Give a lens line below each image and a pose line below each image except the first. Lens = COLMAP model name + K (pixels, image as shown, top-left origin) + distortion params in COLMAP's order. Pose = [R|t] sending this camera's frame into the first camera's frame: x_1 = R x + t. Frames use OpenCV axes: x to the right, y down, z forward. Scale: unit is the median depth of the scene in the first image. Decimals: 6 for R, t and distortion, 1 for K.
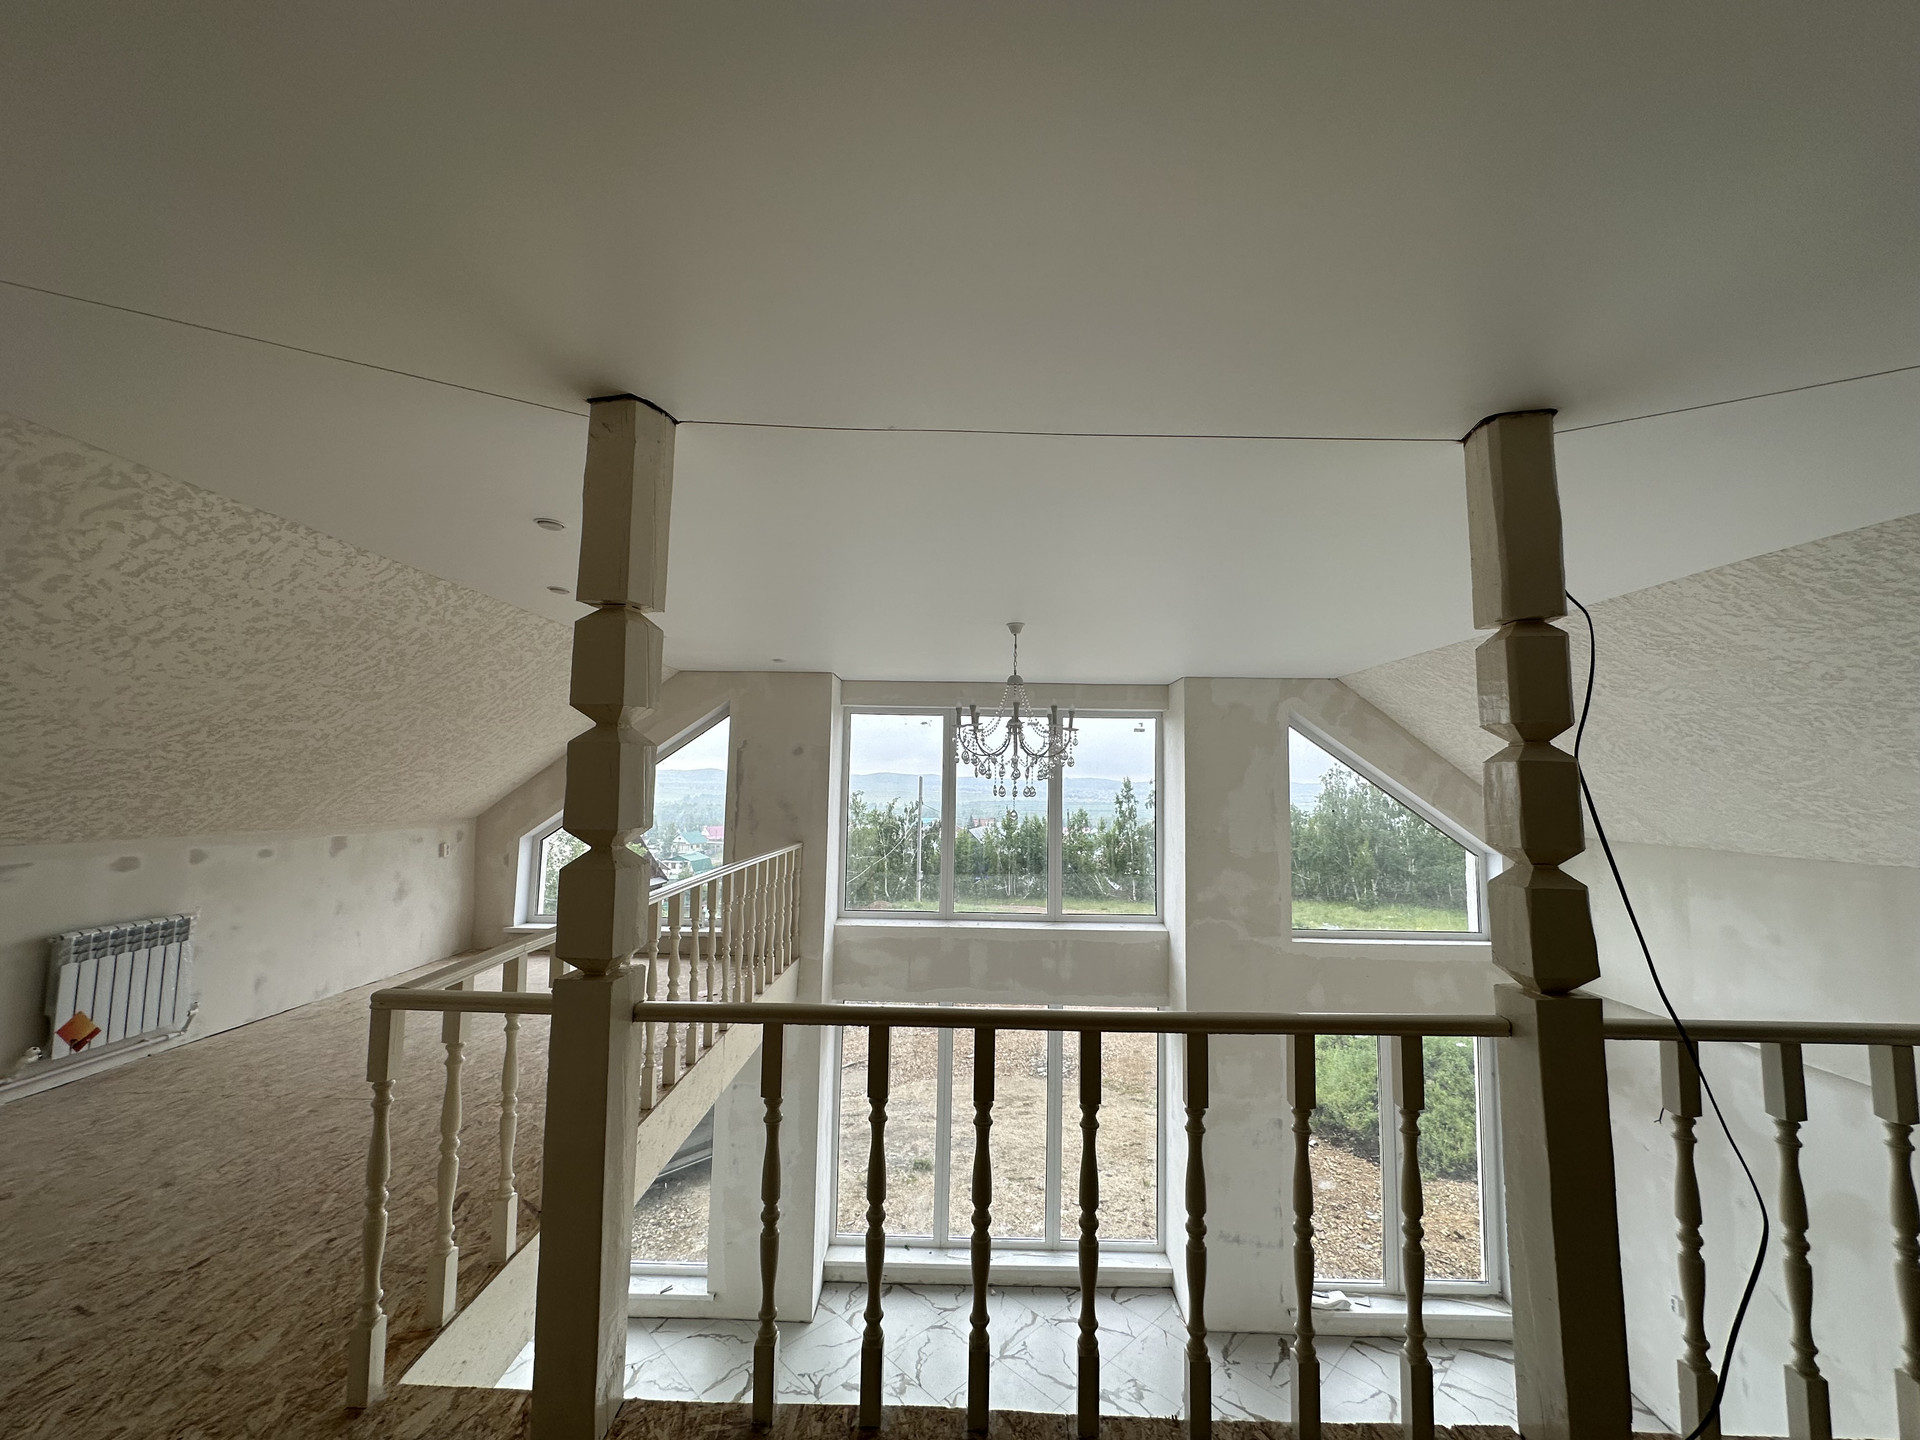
lens RADIAL K [[761.6, 0, 959.2], [0, 761.6, 713.8], [0, 0, 1]] dist [-0.009869, -0.000525]
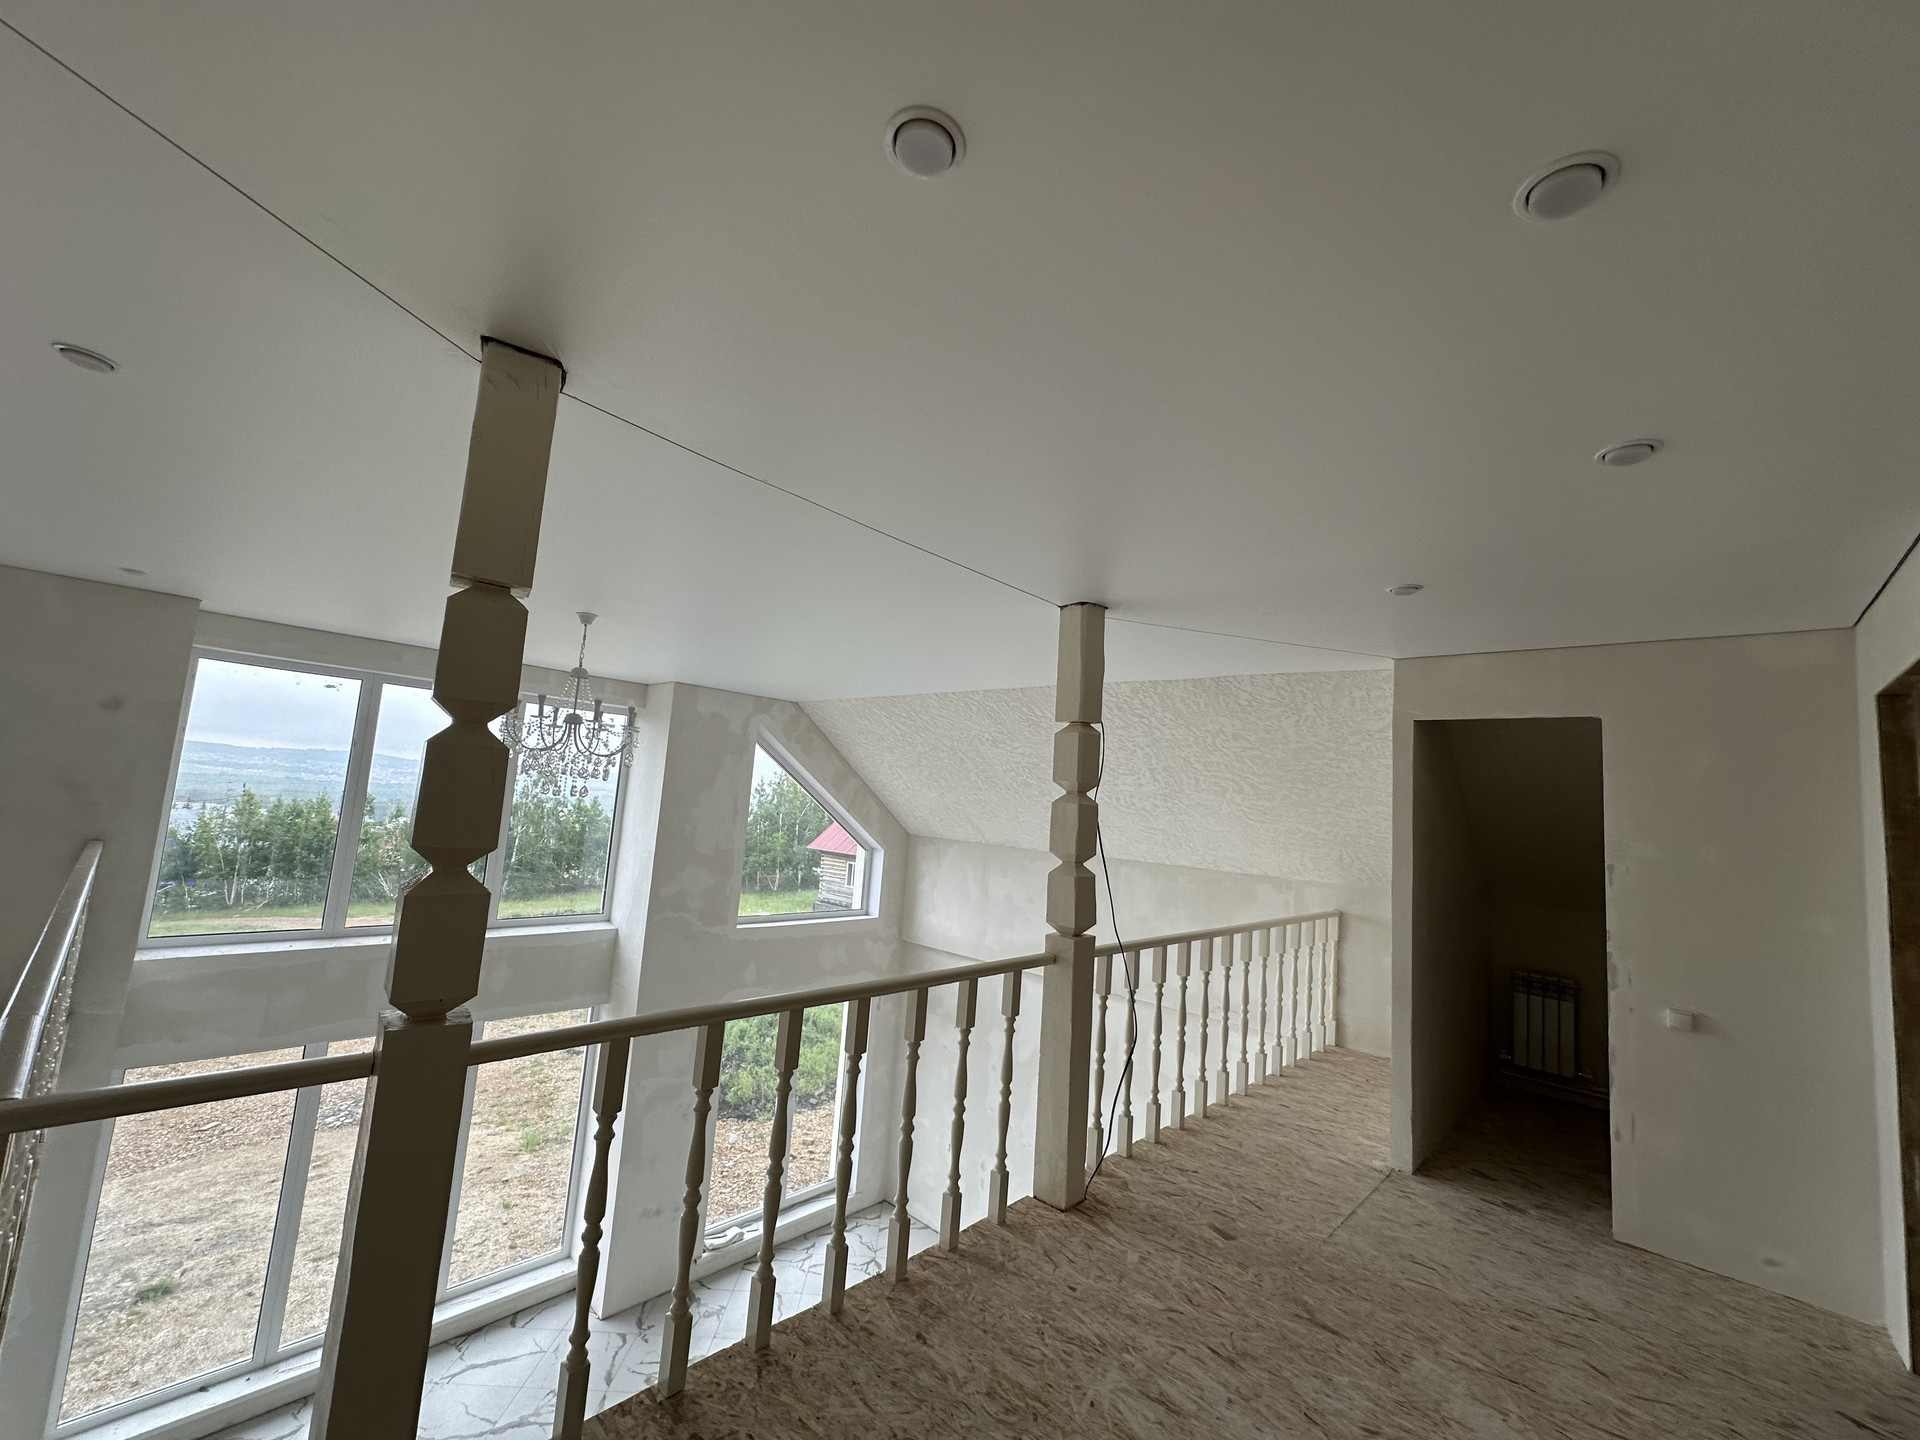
lens RADIAL K [[764.8, 0, 960.0], [0, 764.8, 720.0], [0, 0, 1]] dist [-0.002248, 0.000620]
pose [[0.671860, 0.113288, 0.731963, -0.215128], [-0.127946, 0.991129, -0.035961, -0.009156], [-0.729544, -0.069491, 0.680395, 0.003320]]
